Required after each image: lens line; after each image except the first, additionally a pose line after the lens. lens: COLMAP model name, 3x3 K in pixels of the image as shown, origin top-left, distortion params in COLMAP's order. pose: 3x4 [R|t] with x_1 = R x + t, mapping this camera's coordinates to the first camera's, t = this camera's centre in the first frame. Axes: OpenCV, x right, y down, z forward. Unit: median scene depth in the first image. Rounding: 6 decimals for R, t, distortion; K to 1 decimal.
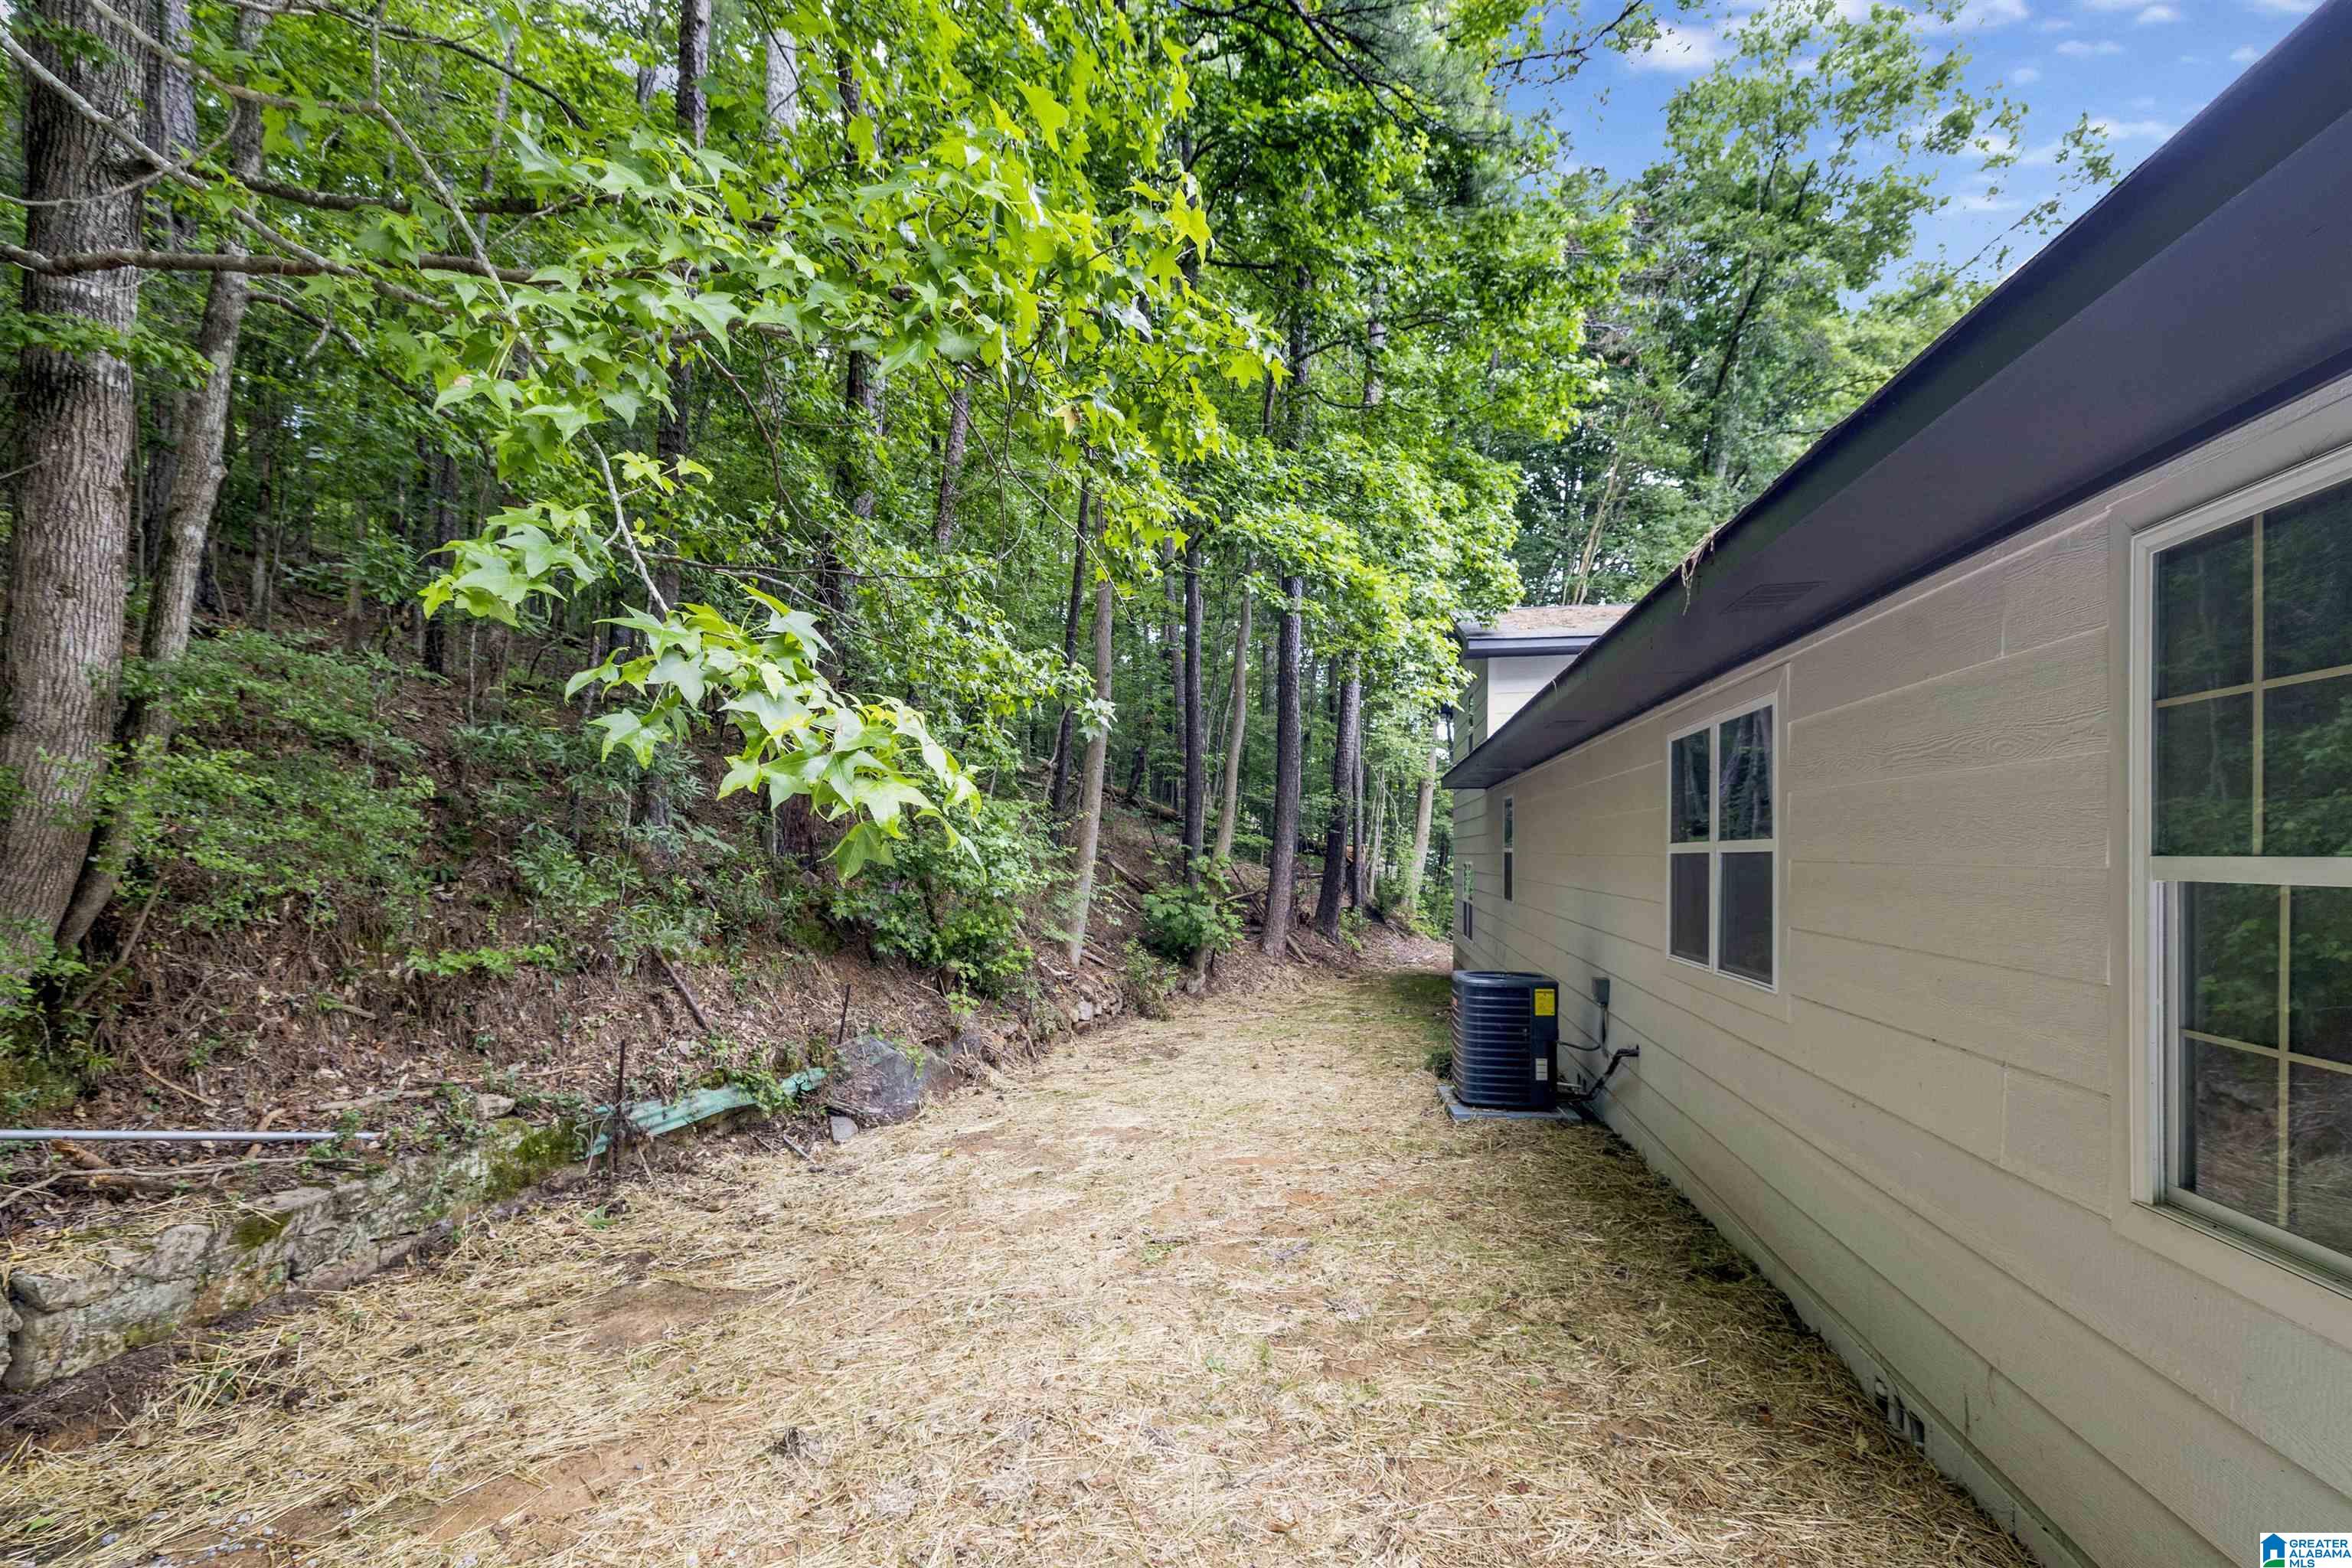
lens RADIAL K [[1013.4, 0, 1171.1], [0, 1013.4, 849.6], [0, 0, 1]] dist [-0.000630, -0.000172]
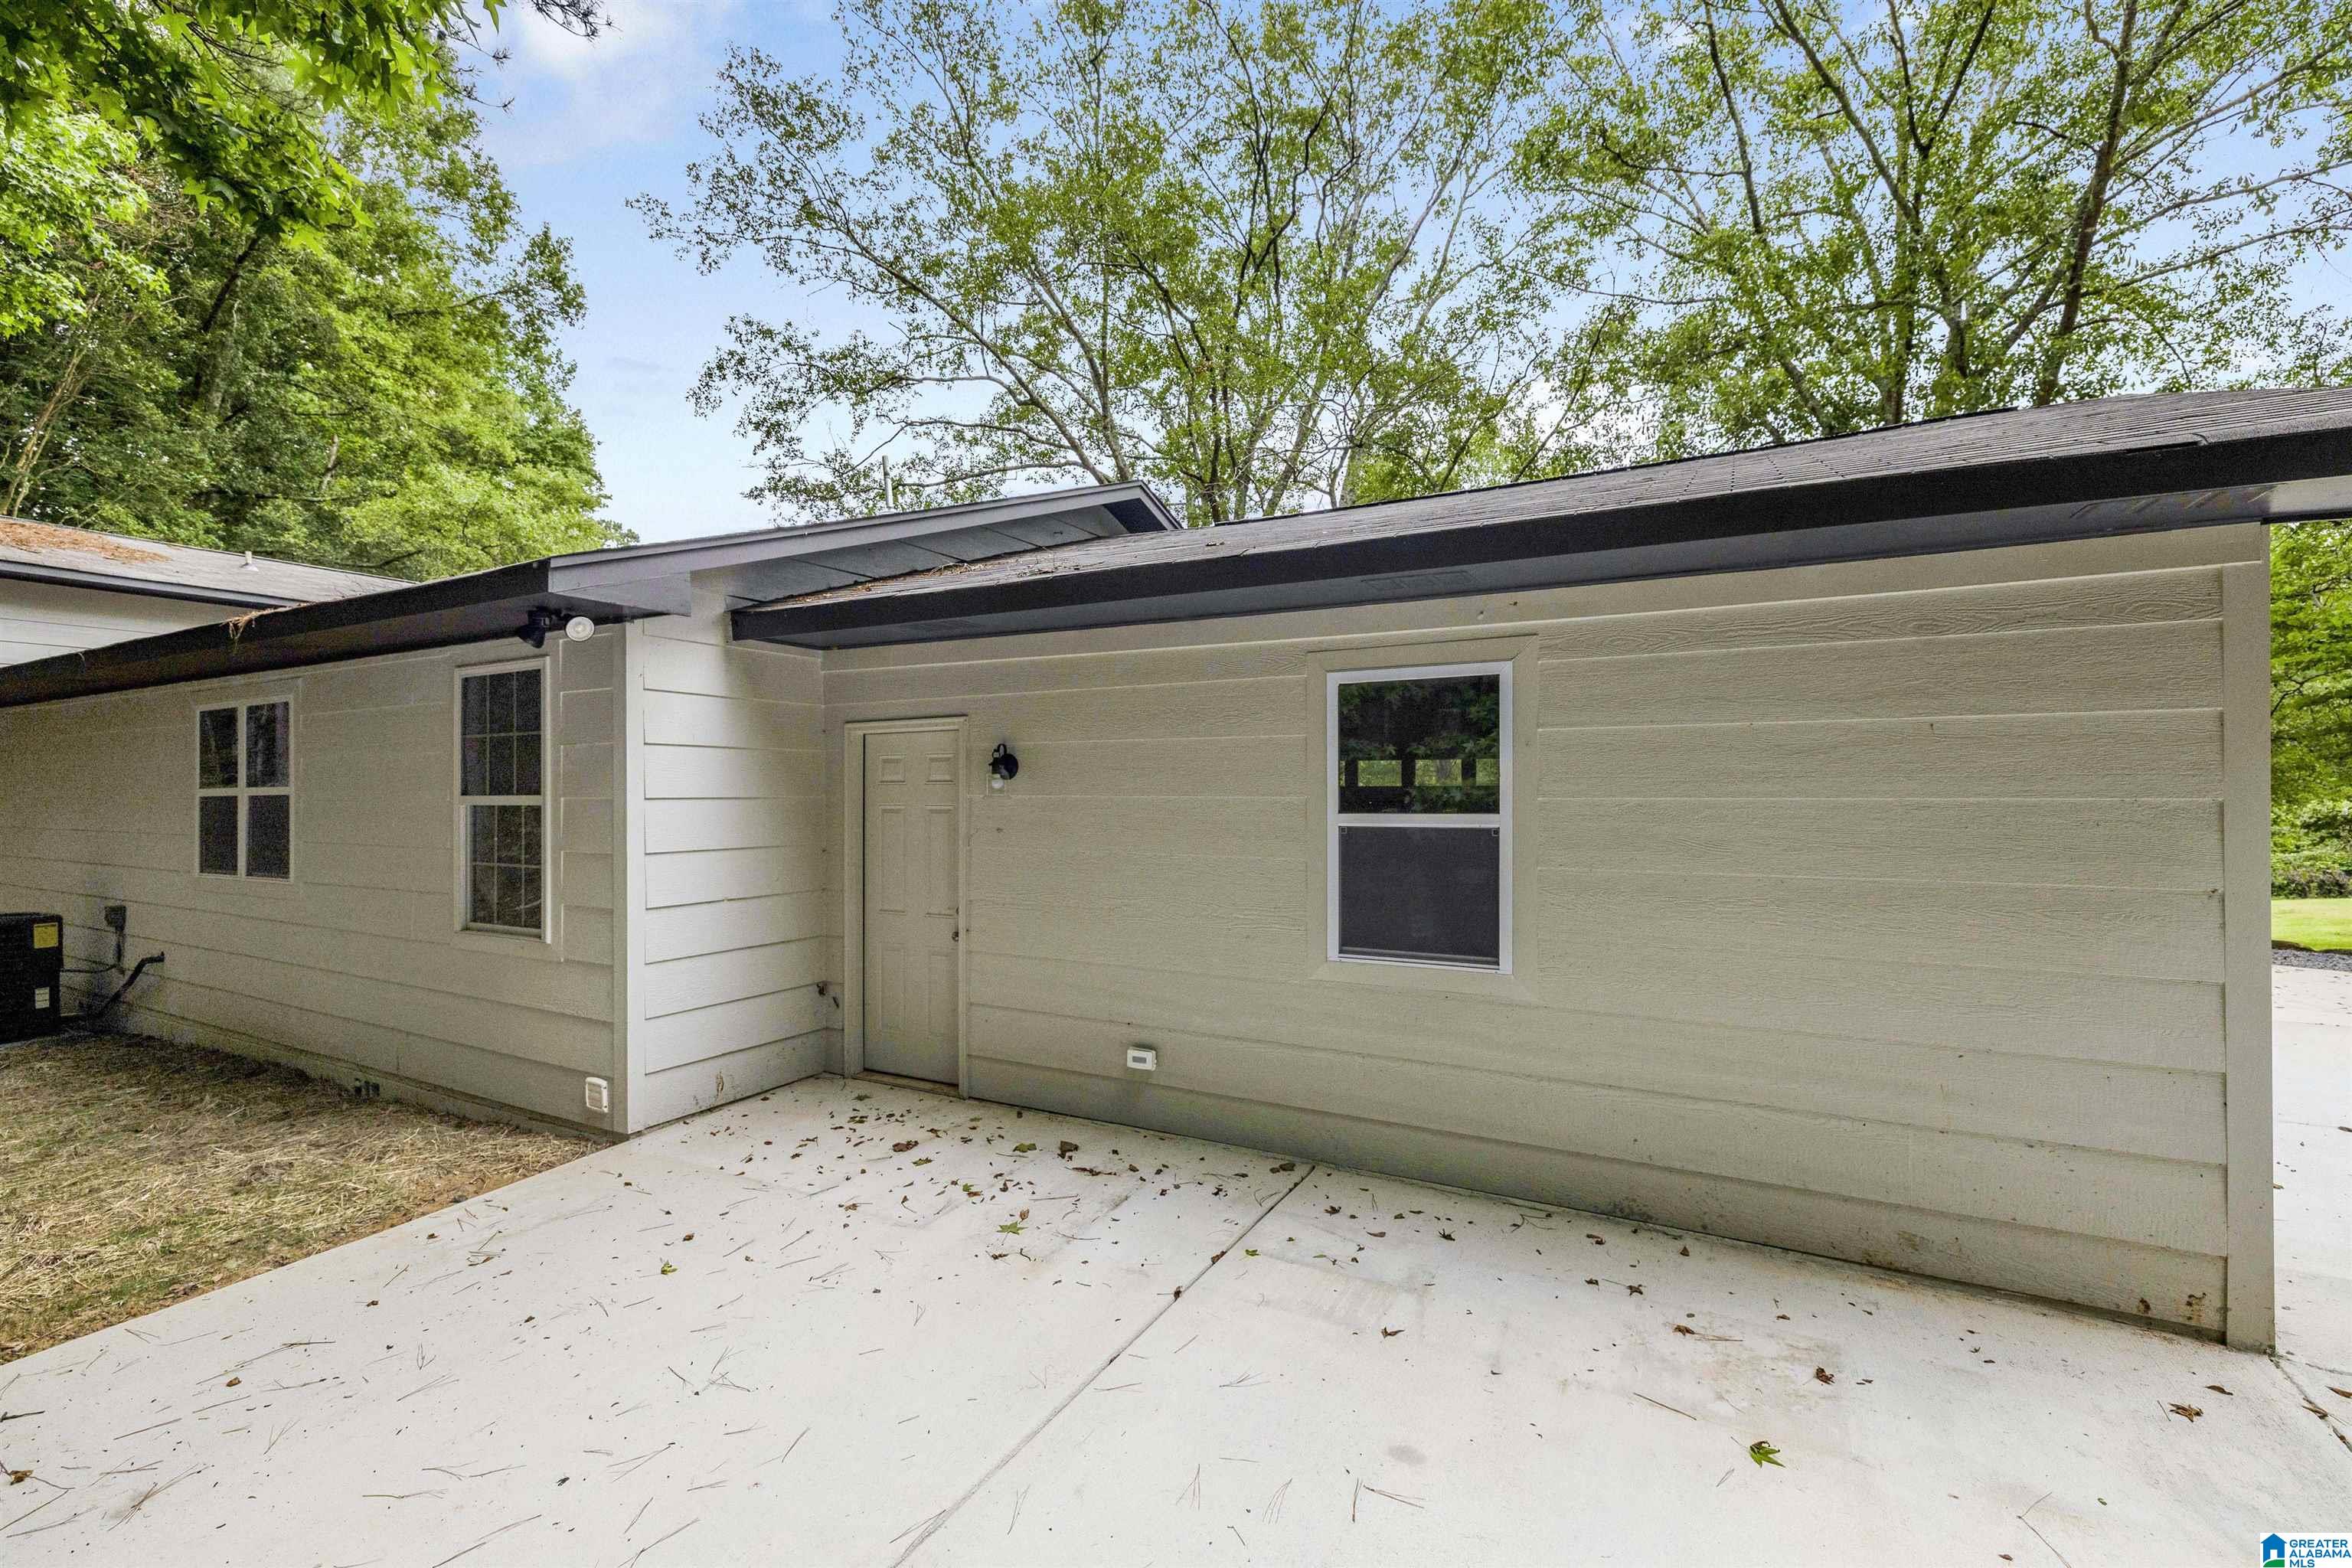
lens RADIAL K [[1014.4, 0, 1167.7], [0, 1014.4, 784.4], [0, 0, 1]] dist [0.000764, -0.000088]
pose [[0.308205, -0.001025, 0.951319, -0.359178], [0.004542, 0.999990, -0.000394, -0.005547], [-0.951309, 0.004442, 0.308206, -0.578723]]
